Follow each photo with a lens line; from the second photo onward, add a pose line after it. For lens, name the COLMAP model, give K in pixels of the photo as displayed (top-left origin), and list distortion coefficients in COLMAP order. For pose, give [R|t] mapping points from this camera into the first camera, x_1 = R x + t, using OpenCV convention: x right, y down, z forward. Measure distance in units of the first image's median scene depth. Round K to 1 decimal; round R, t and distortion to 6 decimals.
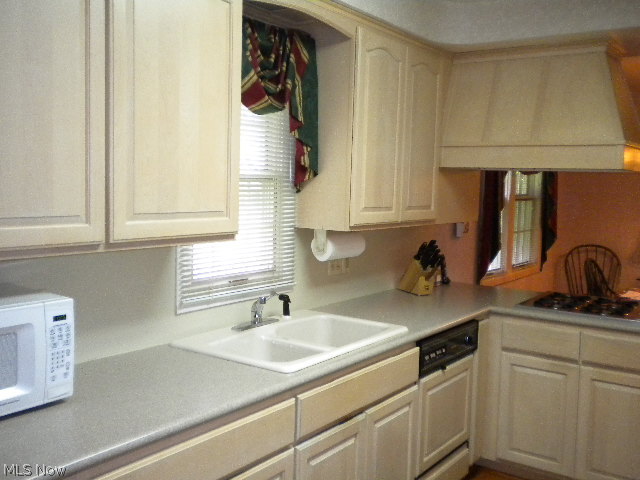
lens RADIAL K [[665.9, 0, 318.9], [0, 665.9, 228.9], [0, 0, 1]] dist [0.052233, 0.019078]
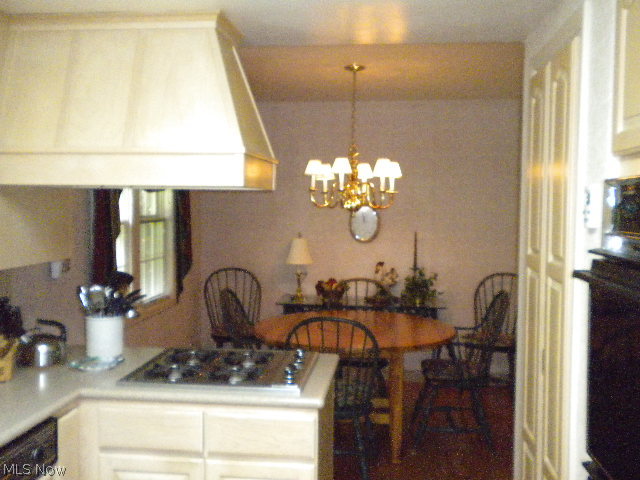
lens RADIAL K [[665.9, 0, 318.9], [0, 665.9, 228.9], [0, 0, 1]] dist [0.052233, 0.019078]
pose [[0.876177, -0.040890, 0.480251, 0.148792], [0.051695, 0.998620, -0.009289, -0.027663], [-0.479209, 0.032966, 0.877082, 0.283715]]
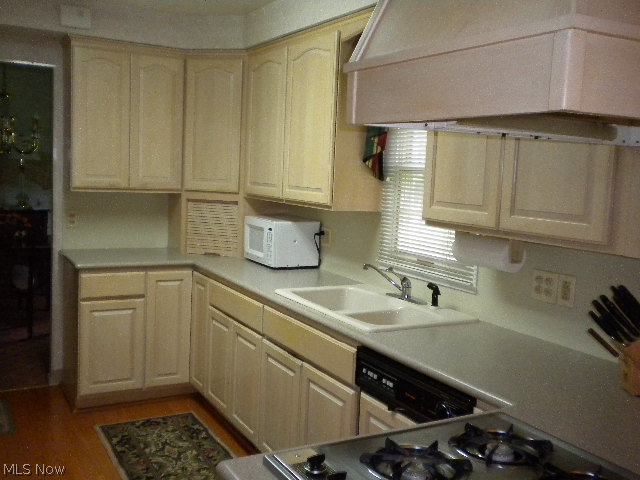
lens RADIAL K [[665.9, 0, 318.9], [0, 665.9, 228.9], [0, 0, 1]] dist [0.052233, 0.019078]
pose [[-0.434013, 0.036766, -0.900156, 0.809720], [-0.119350, 0.988014, 0.097900, -0.055704], [0.892966, 0.149924, -0.424423, 1.087532]]
